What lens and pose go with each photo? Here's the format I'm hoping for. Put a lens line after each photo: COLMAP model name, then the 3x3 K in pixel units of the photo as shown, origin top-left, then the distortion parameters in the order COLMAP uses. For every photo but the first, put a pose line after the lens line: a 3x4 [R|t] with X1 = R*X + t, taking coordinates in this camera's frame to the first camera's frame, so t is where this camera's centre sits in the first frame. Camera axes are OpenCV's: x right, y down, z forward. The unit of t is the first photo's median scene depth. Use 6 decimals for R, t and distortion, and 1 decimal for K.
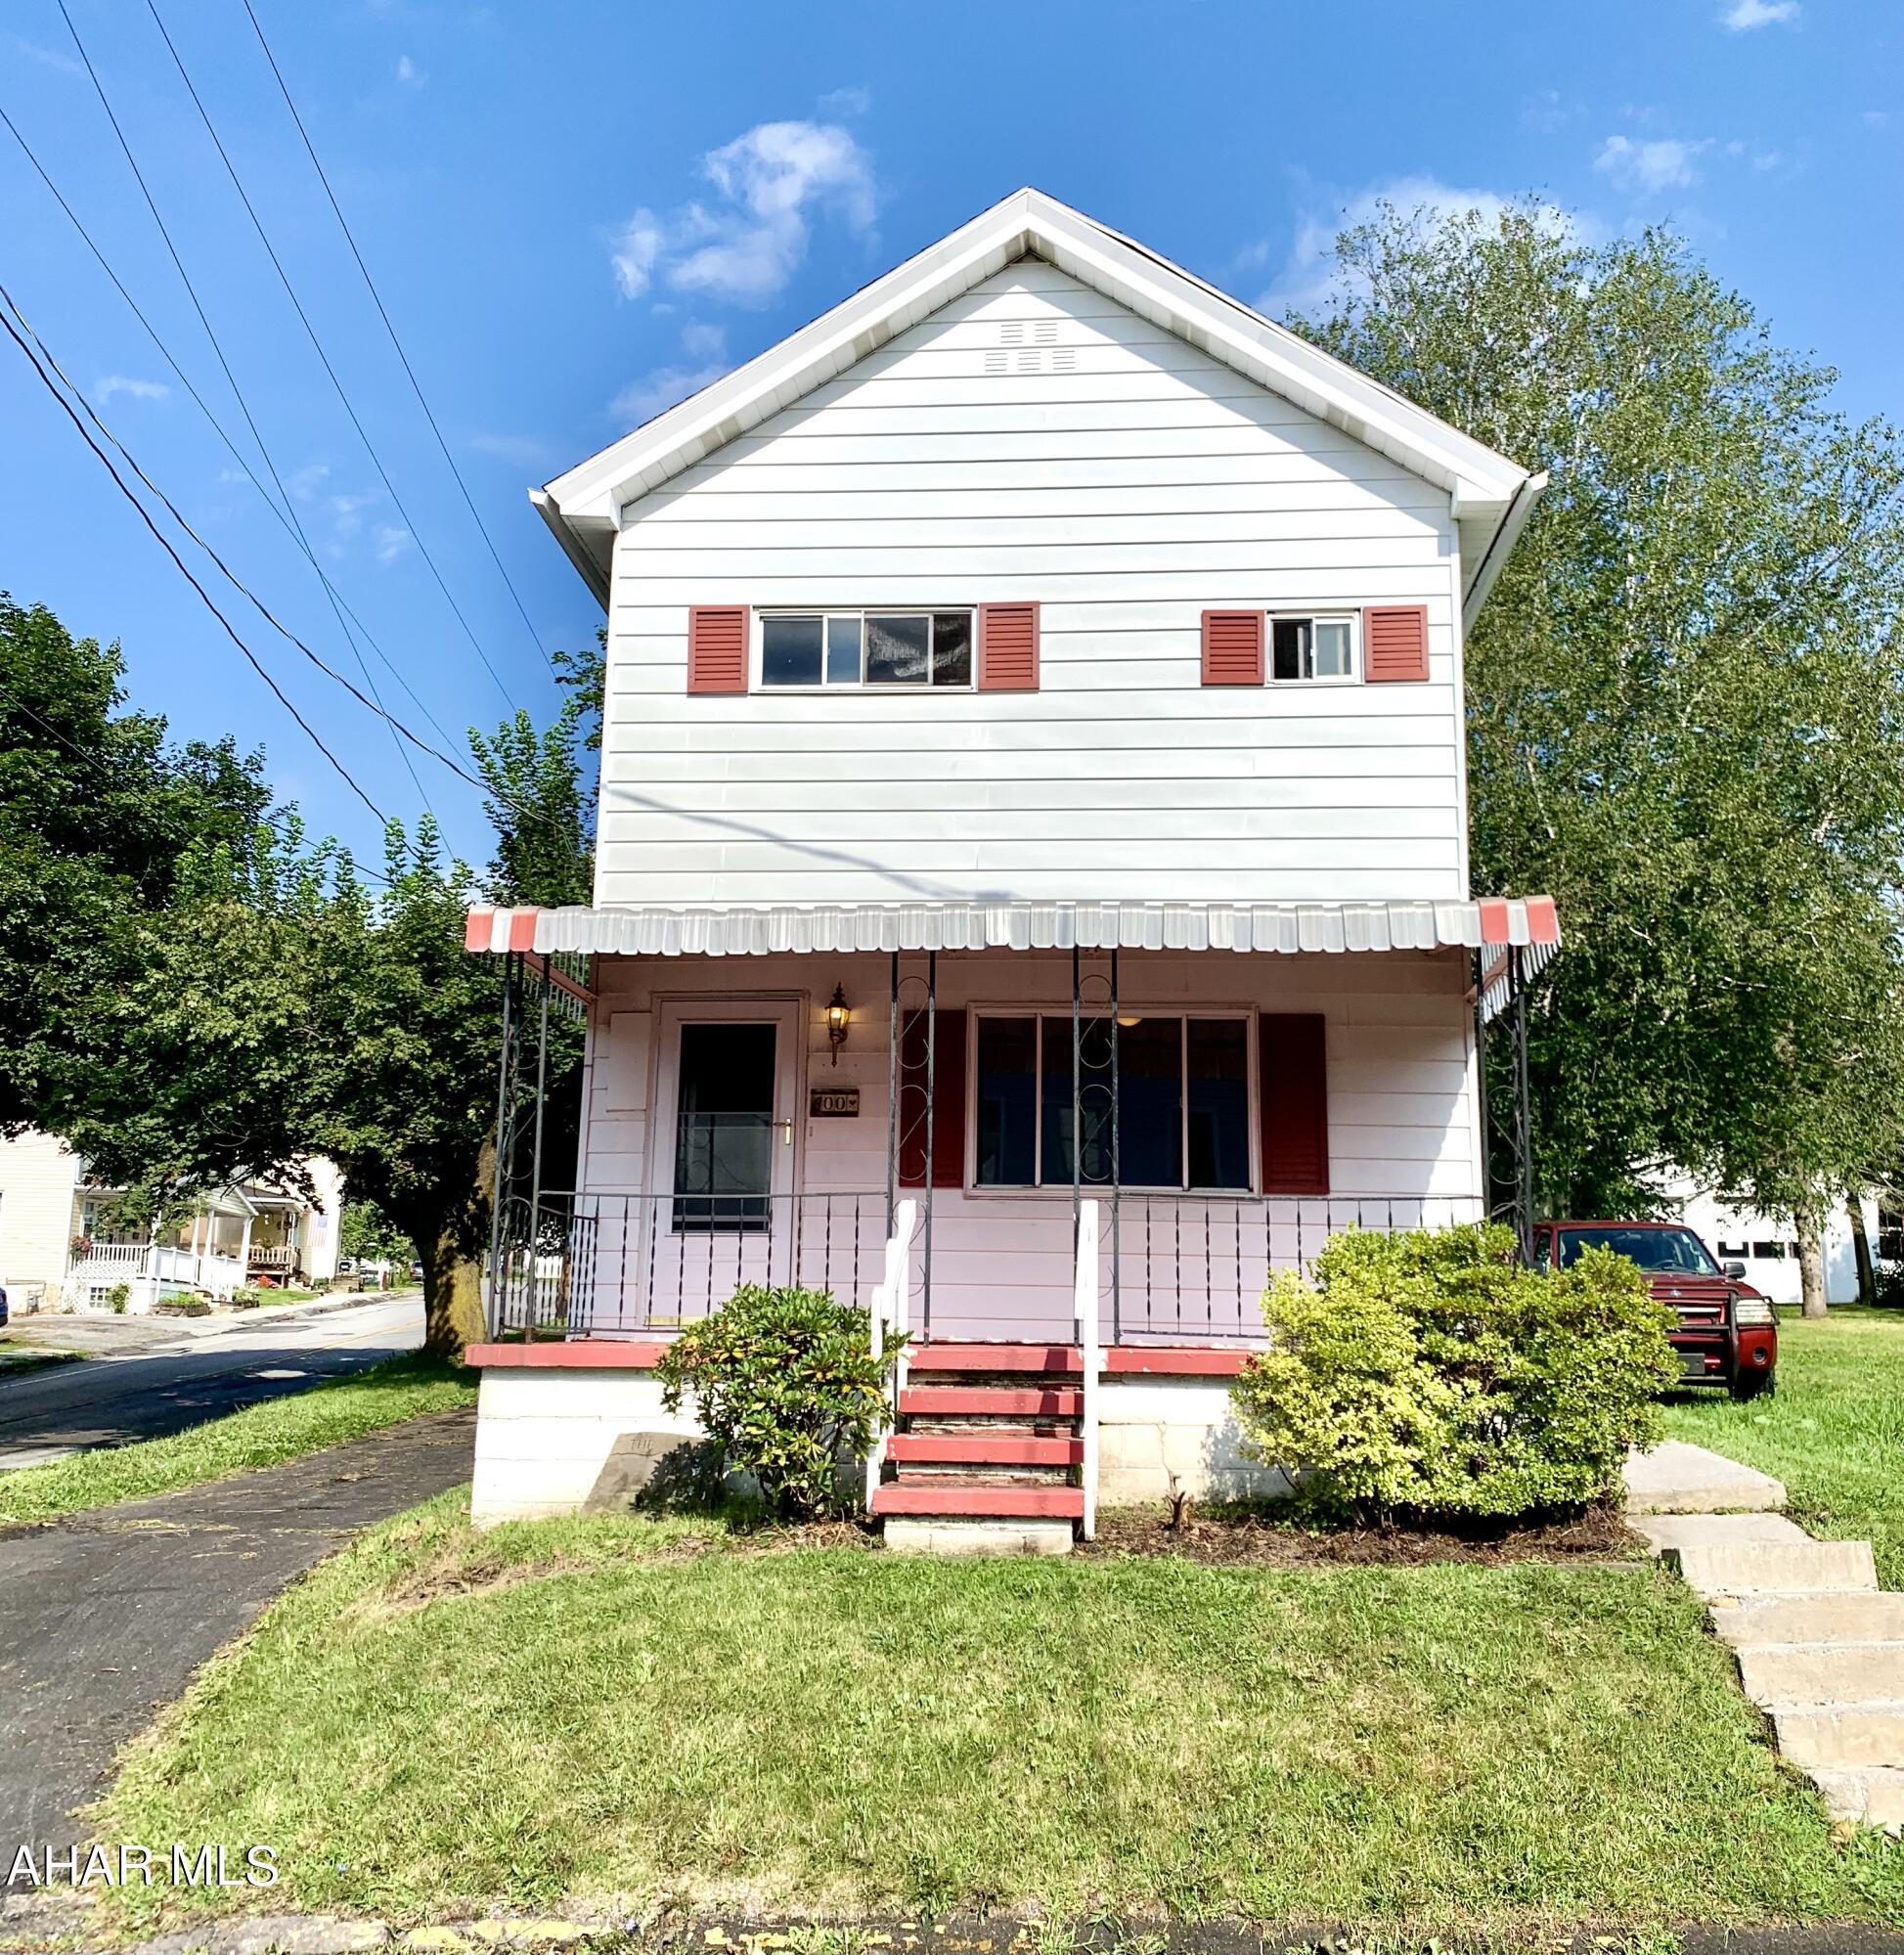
lens RADIAL K [[1921.8, 0, 957.9], [0, 1921.8, 964.6], [0, 0, 1]] dist [0.041384, 0.000000]
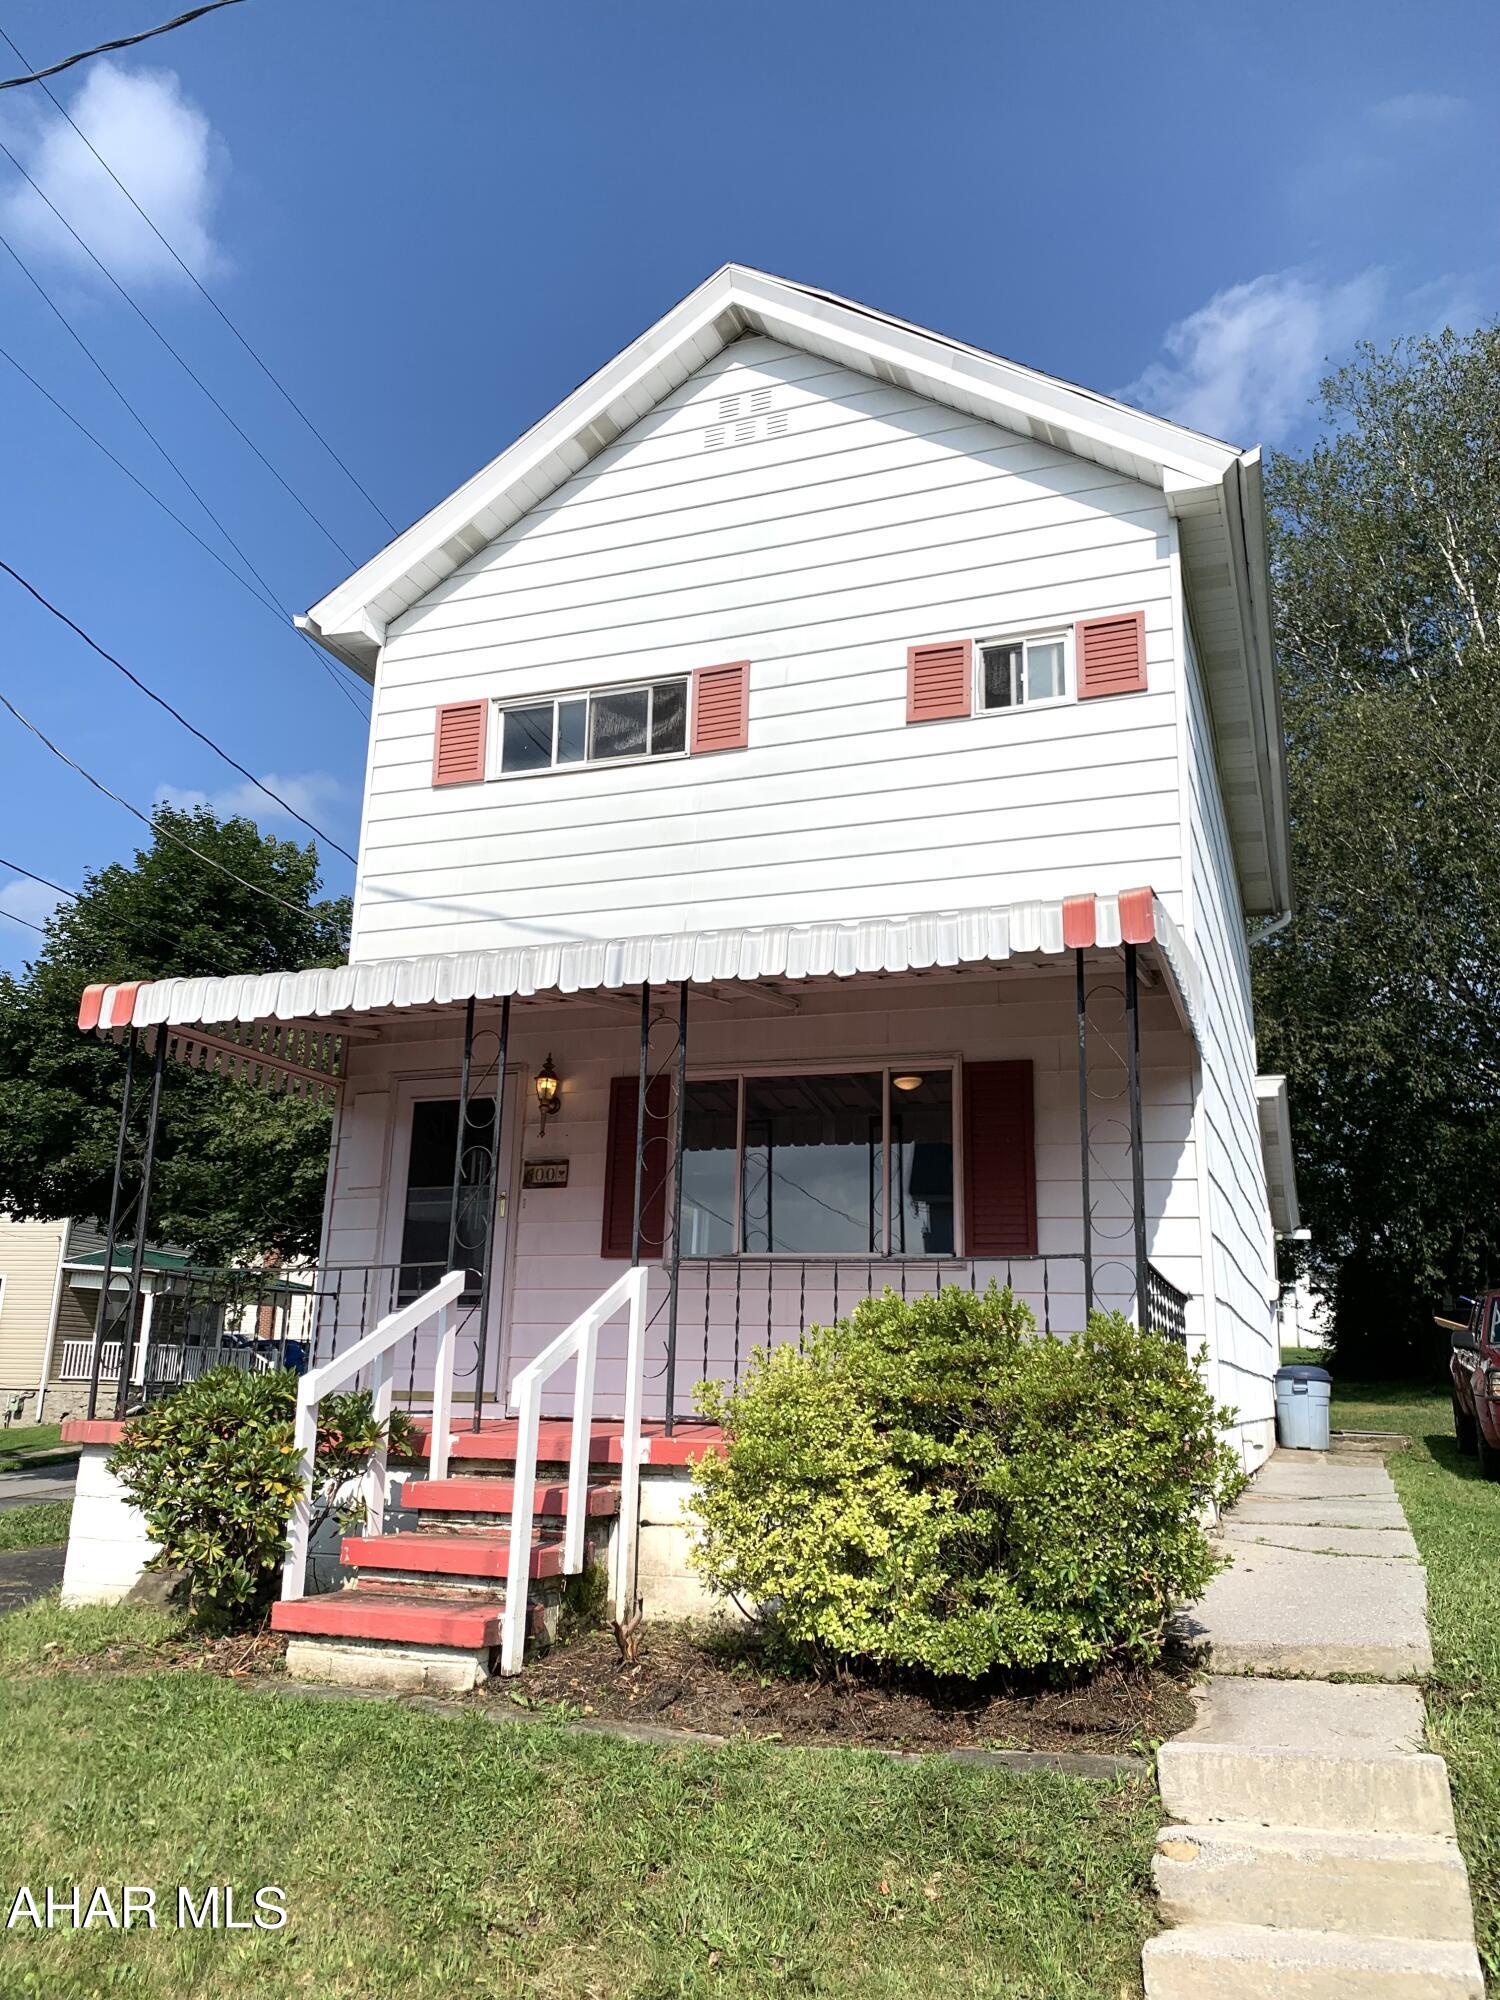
lens RADIAL K [[1530.6, 0, 743.3], [0, 1530.6, 1002.2], [0, 0, 1]] dist [0.035353, -0.058022]
pose [[0.960914, -0.059220, -0.270437, 0.245227], [0.043150, 0.996952, -0.064991, 0.038158], [0.273462, 0.050781, 0.960541, 0.254664]]
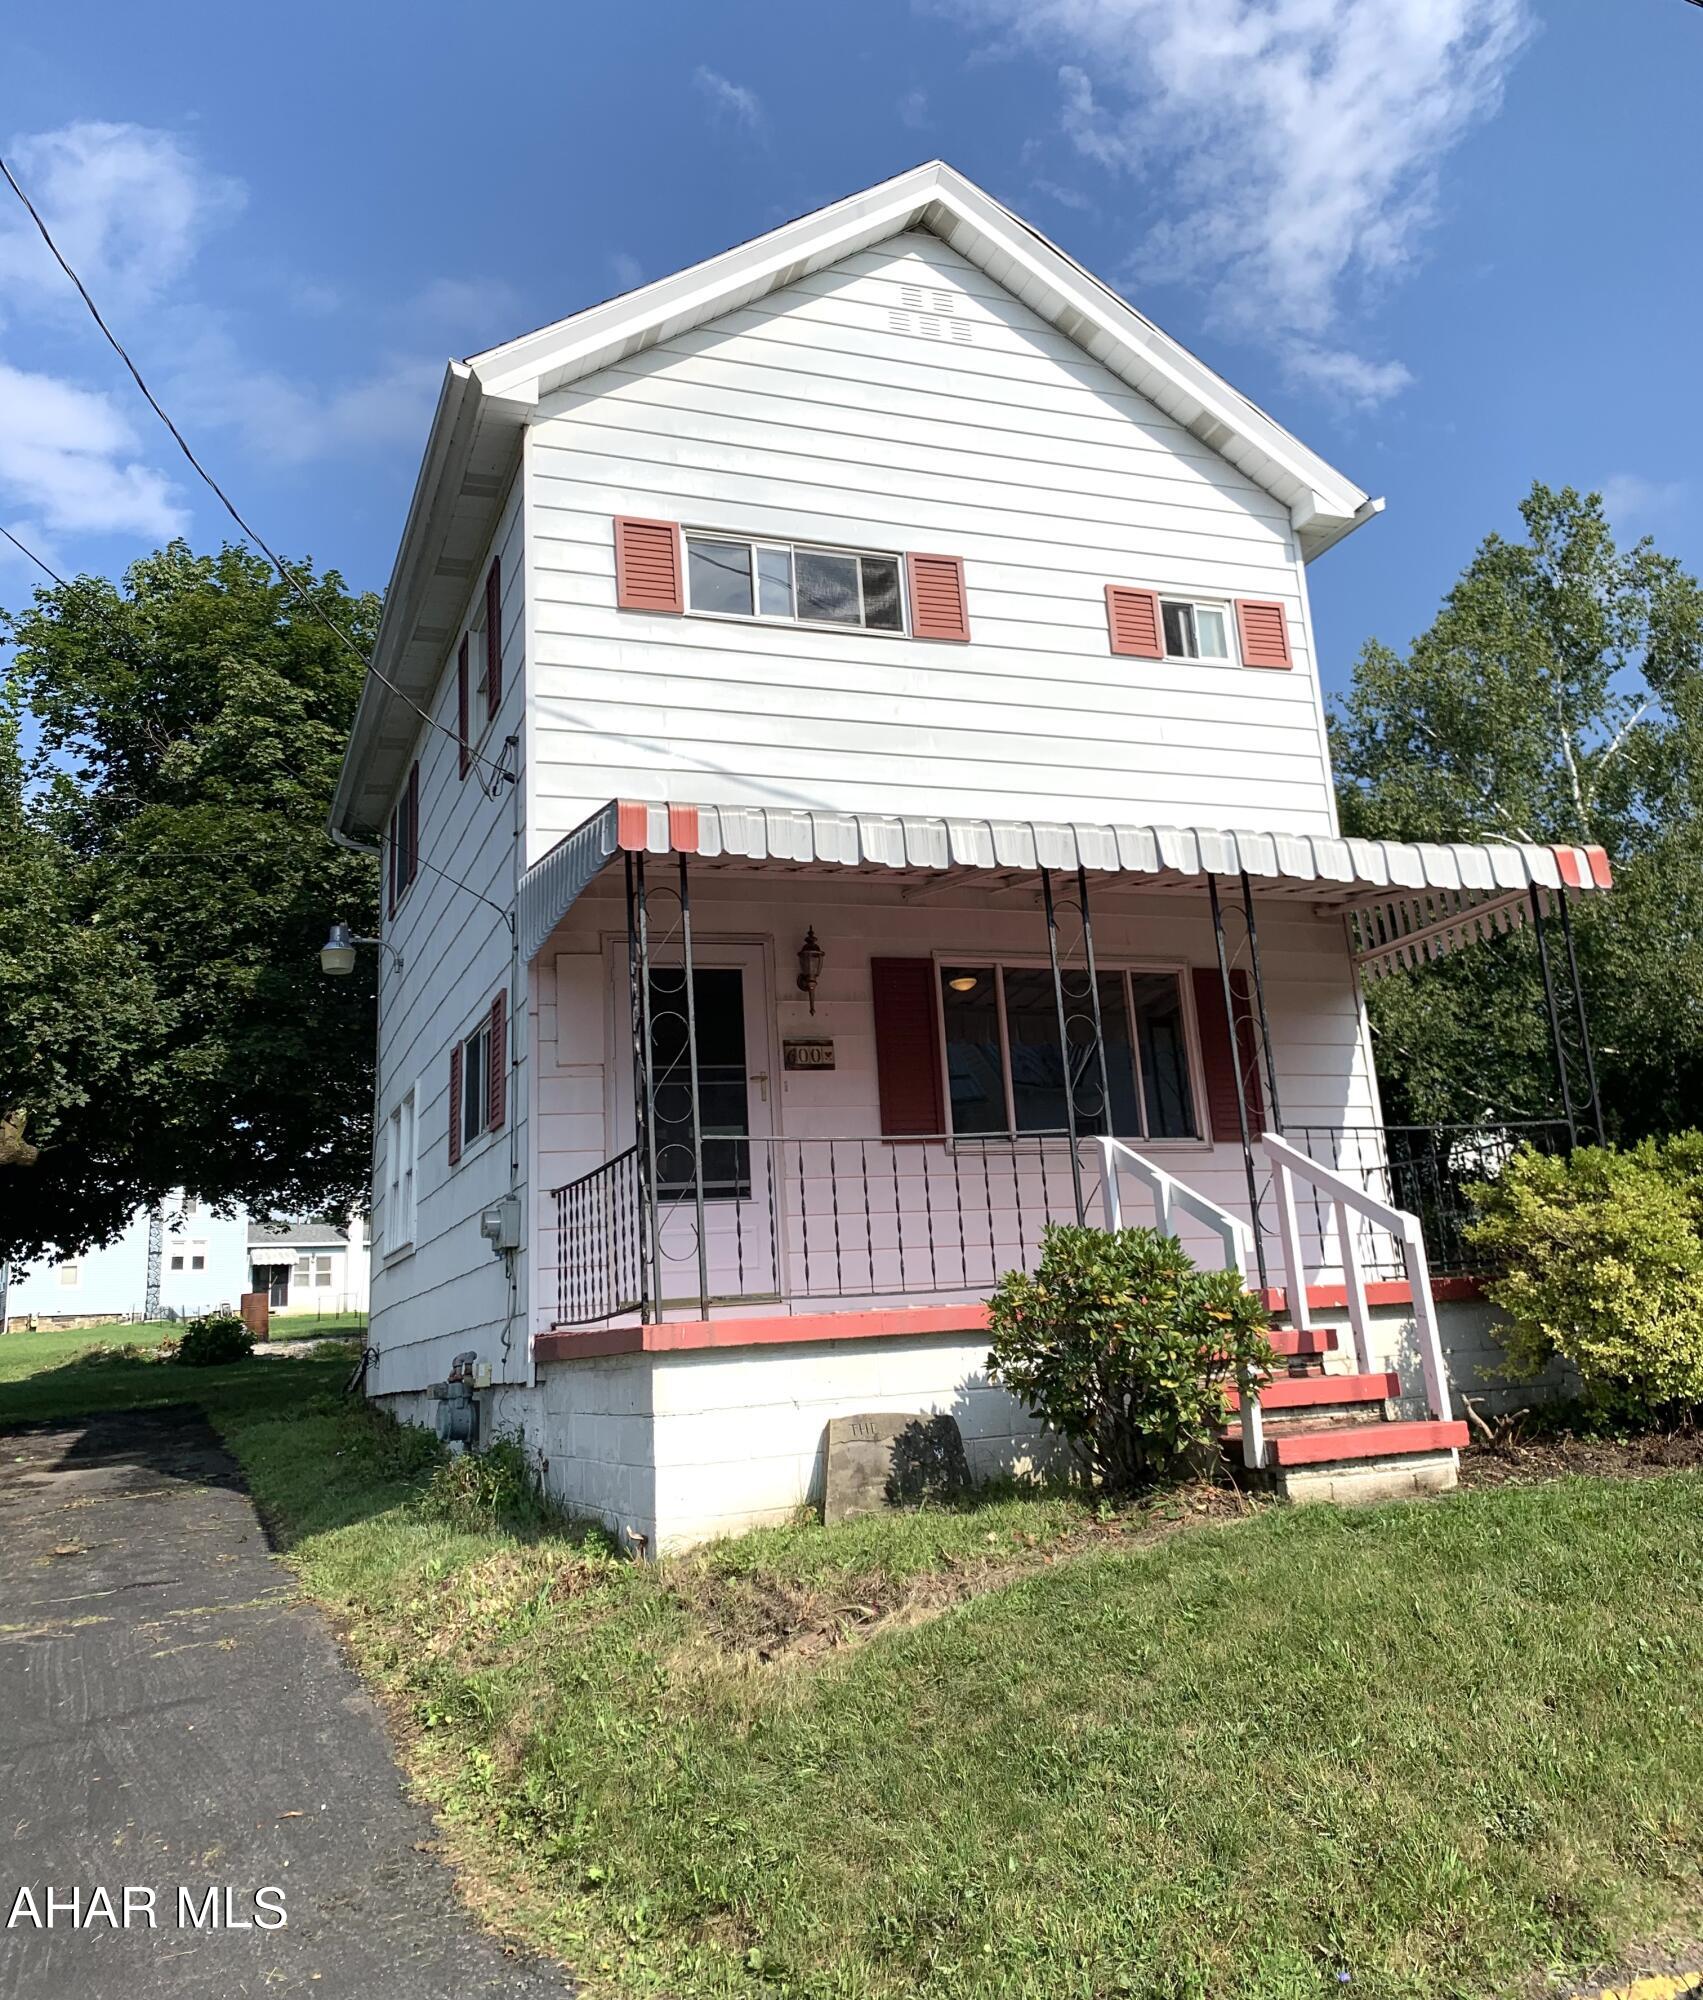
lens RADIAL K [[1756.0, 0, 875.3], [0, 1756.0, 855.5], [0, 0, 1]] dist [0.055928, -0.053203]
pose [[0.895826, 0.050142, 0.441567, -0.400560], [-0.009470, 0.995543, -0.093837, 0.053567], [-0.444304, 0.079880, 0.892308, 0.216437]]
